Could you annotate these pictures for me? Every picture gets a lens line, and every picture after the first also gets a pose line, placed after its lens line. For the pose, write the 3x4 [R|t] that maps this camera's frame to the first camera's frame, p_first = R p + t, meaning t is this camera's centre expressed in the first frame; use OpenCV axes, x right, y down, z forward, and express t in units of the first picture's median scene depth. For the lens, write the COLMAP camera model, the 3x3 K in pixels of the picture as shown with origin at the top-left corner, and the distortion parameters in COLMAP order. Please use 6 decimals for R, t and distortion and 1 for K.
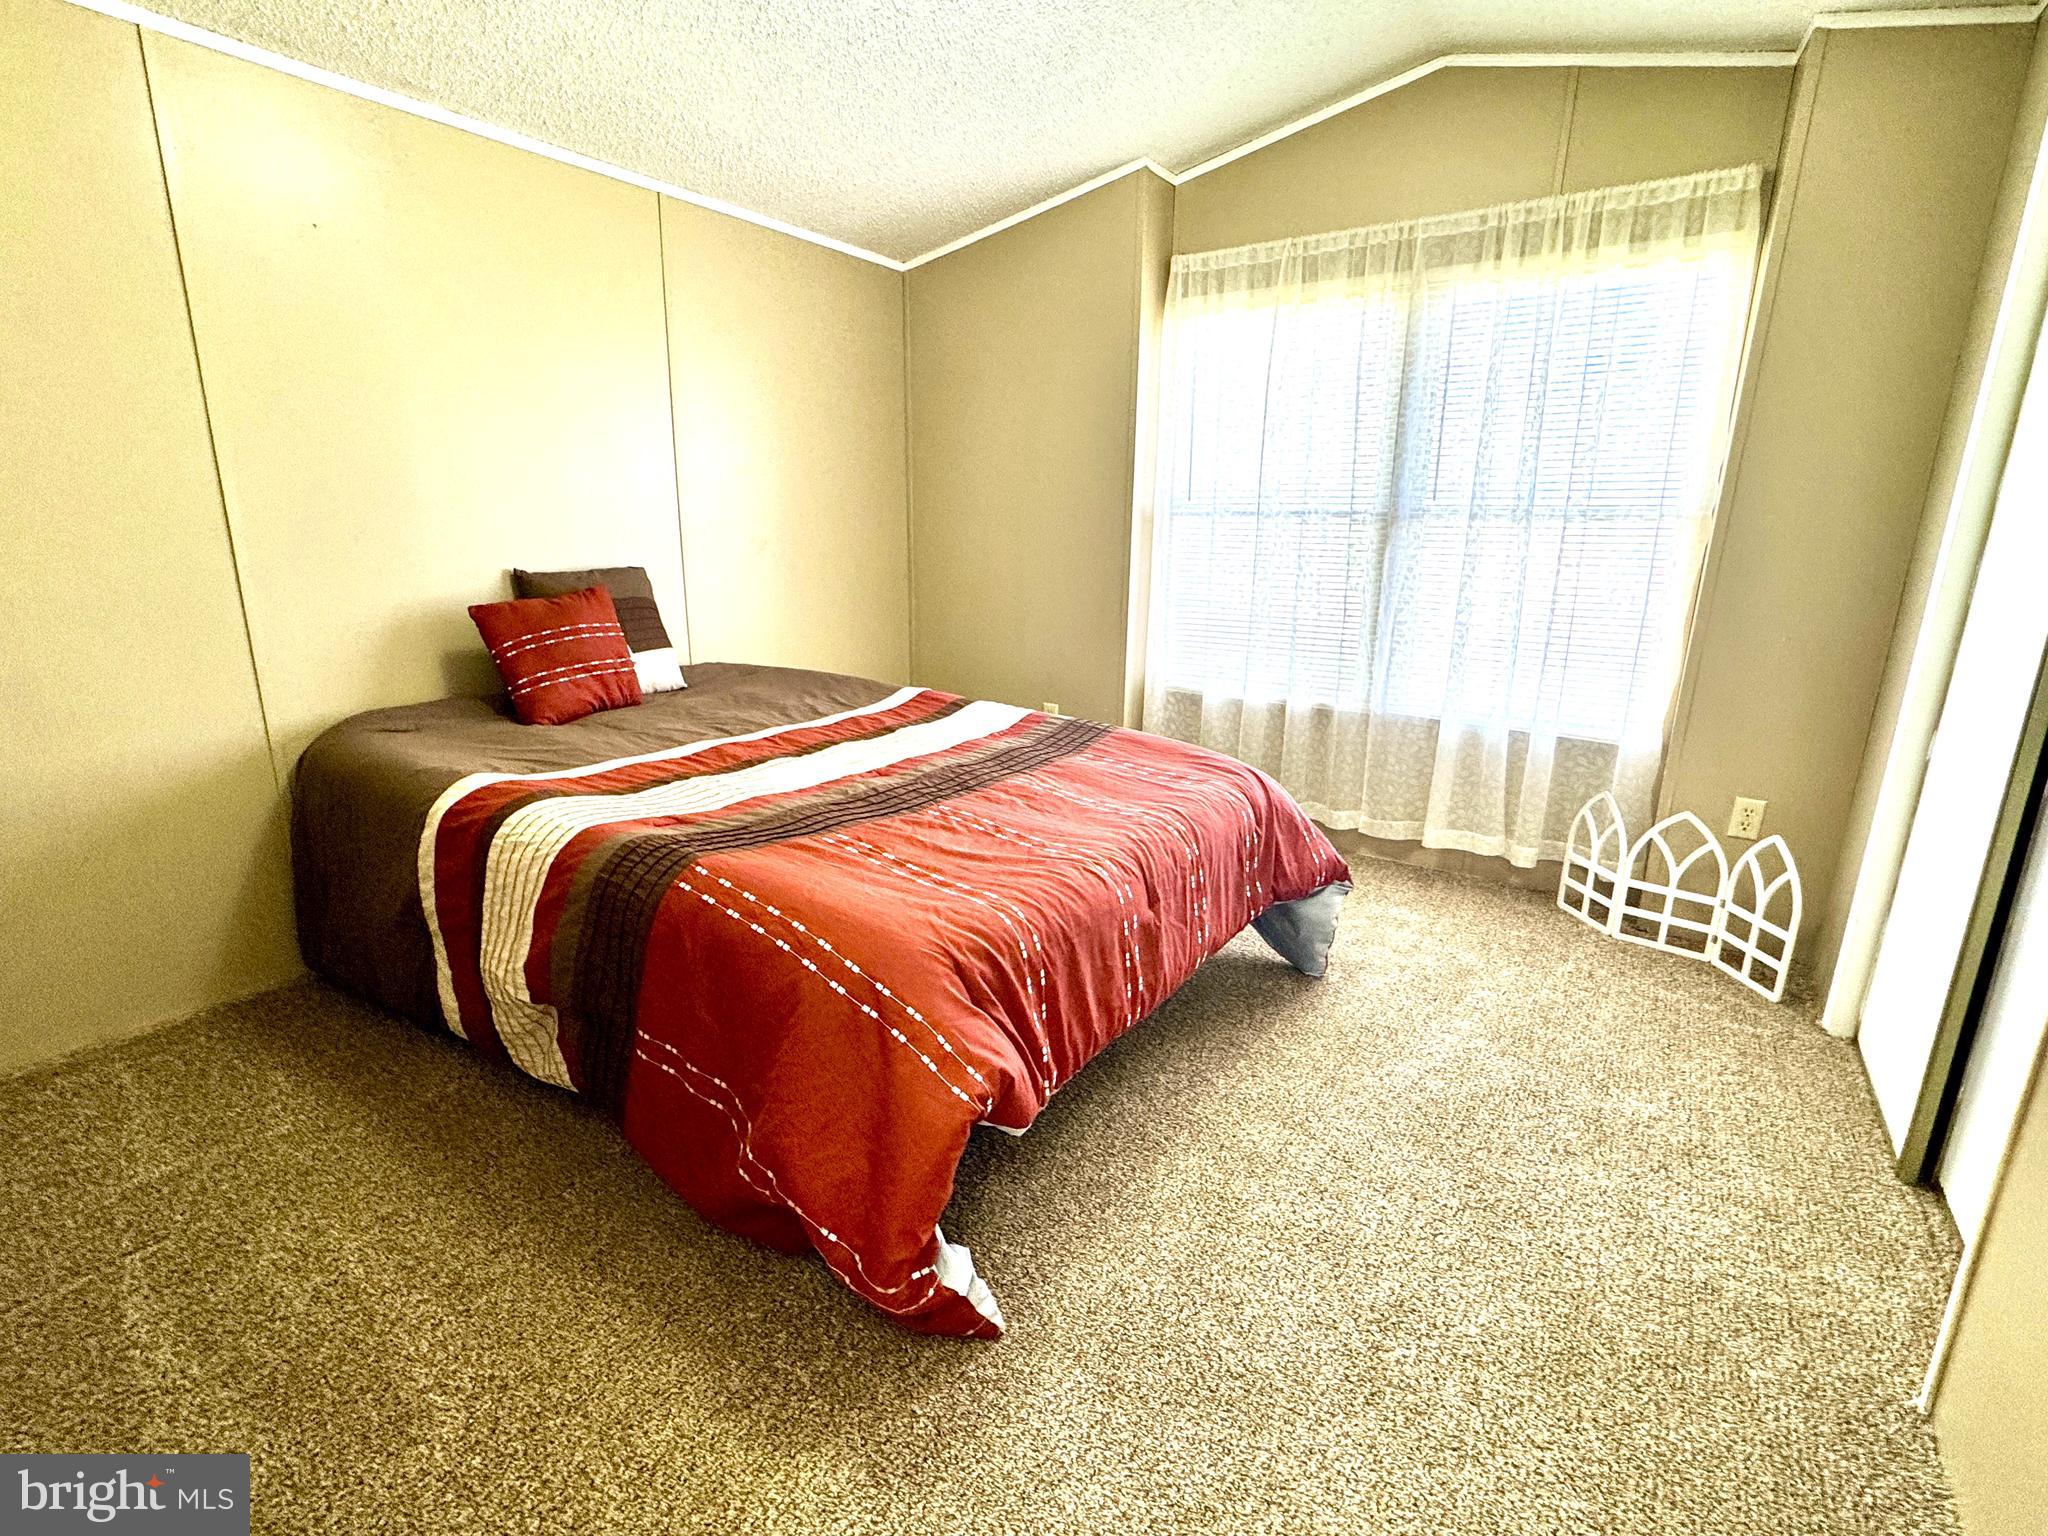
lens RADIAL K [[954.2, 0, 1021.6], [0, 954.2, 770.9], [0, 0, 1]] dist [0.005920, 0.000134]
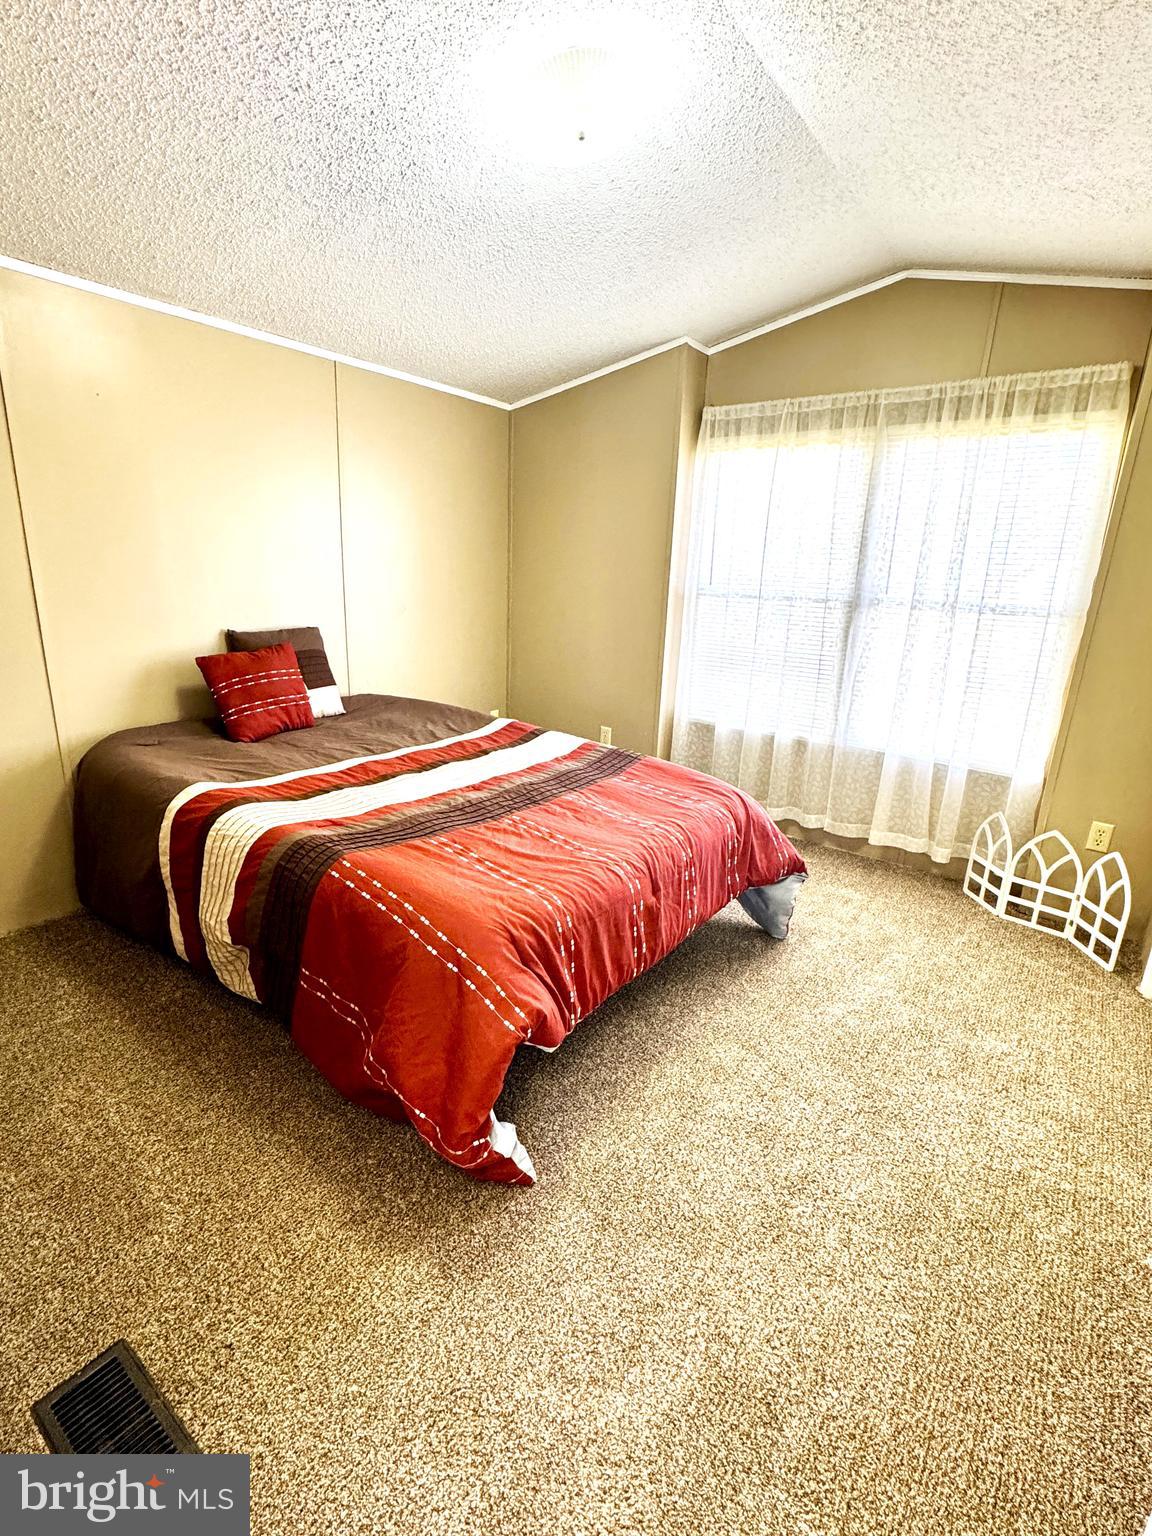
lens RADIAL K [[715.7, 0, 576.4], [0, 715.7, 766.7], [0, 0, 1]] dist [0.005920, 0.000134]
pose [[0.998908, 0.034601, -0.031386, 0.045929], [-0.033913, 0.999178, 0.022208, -0.073034], [0.032128, -0.021119, 0.999261, -0.087706]]
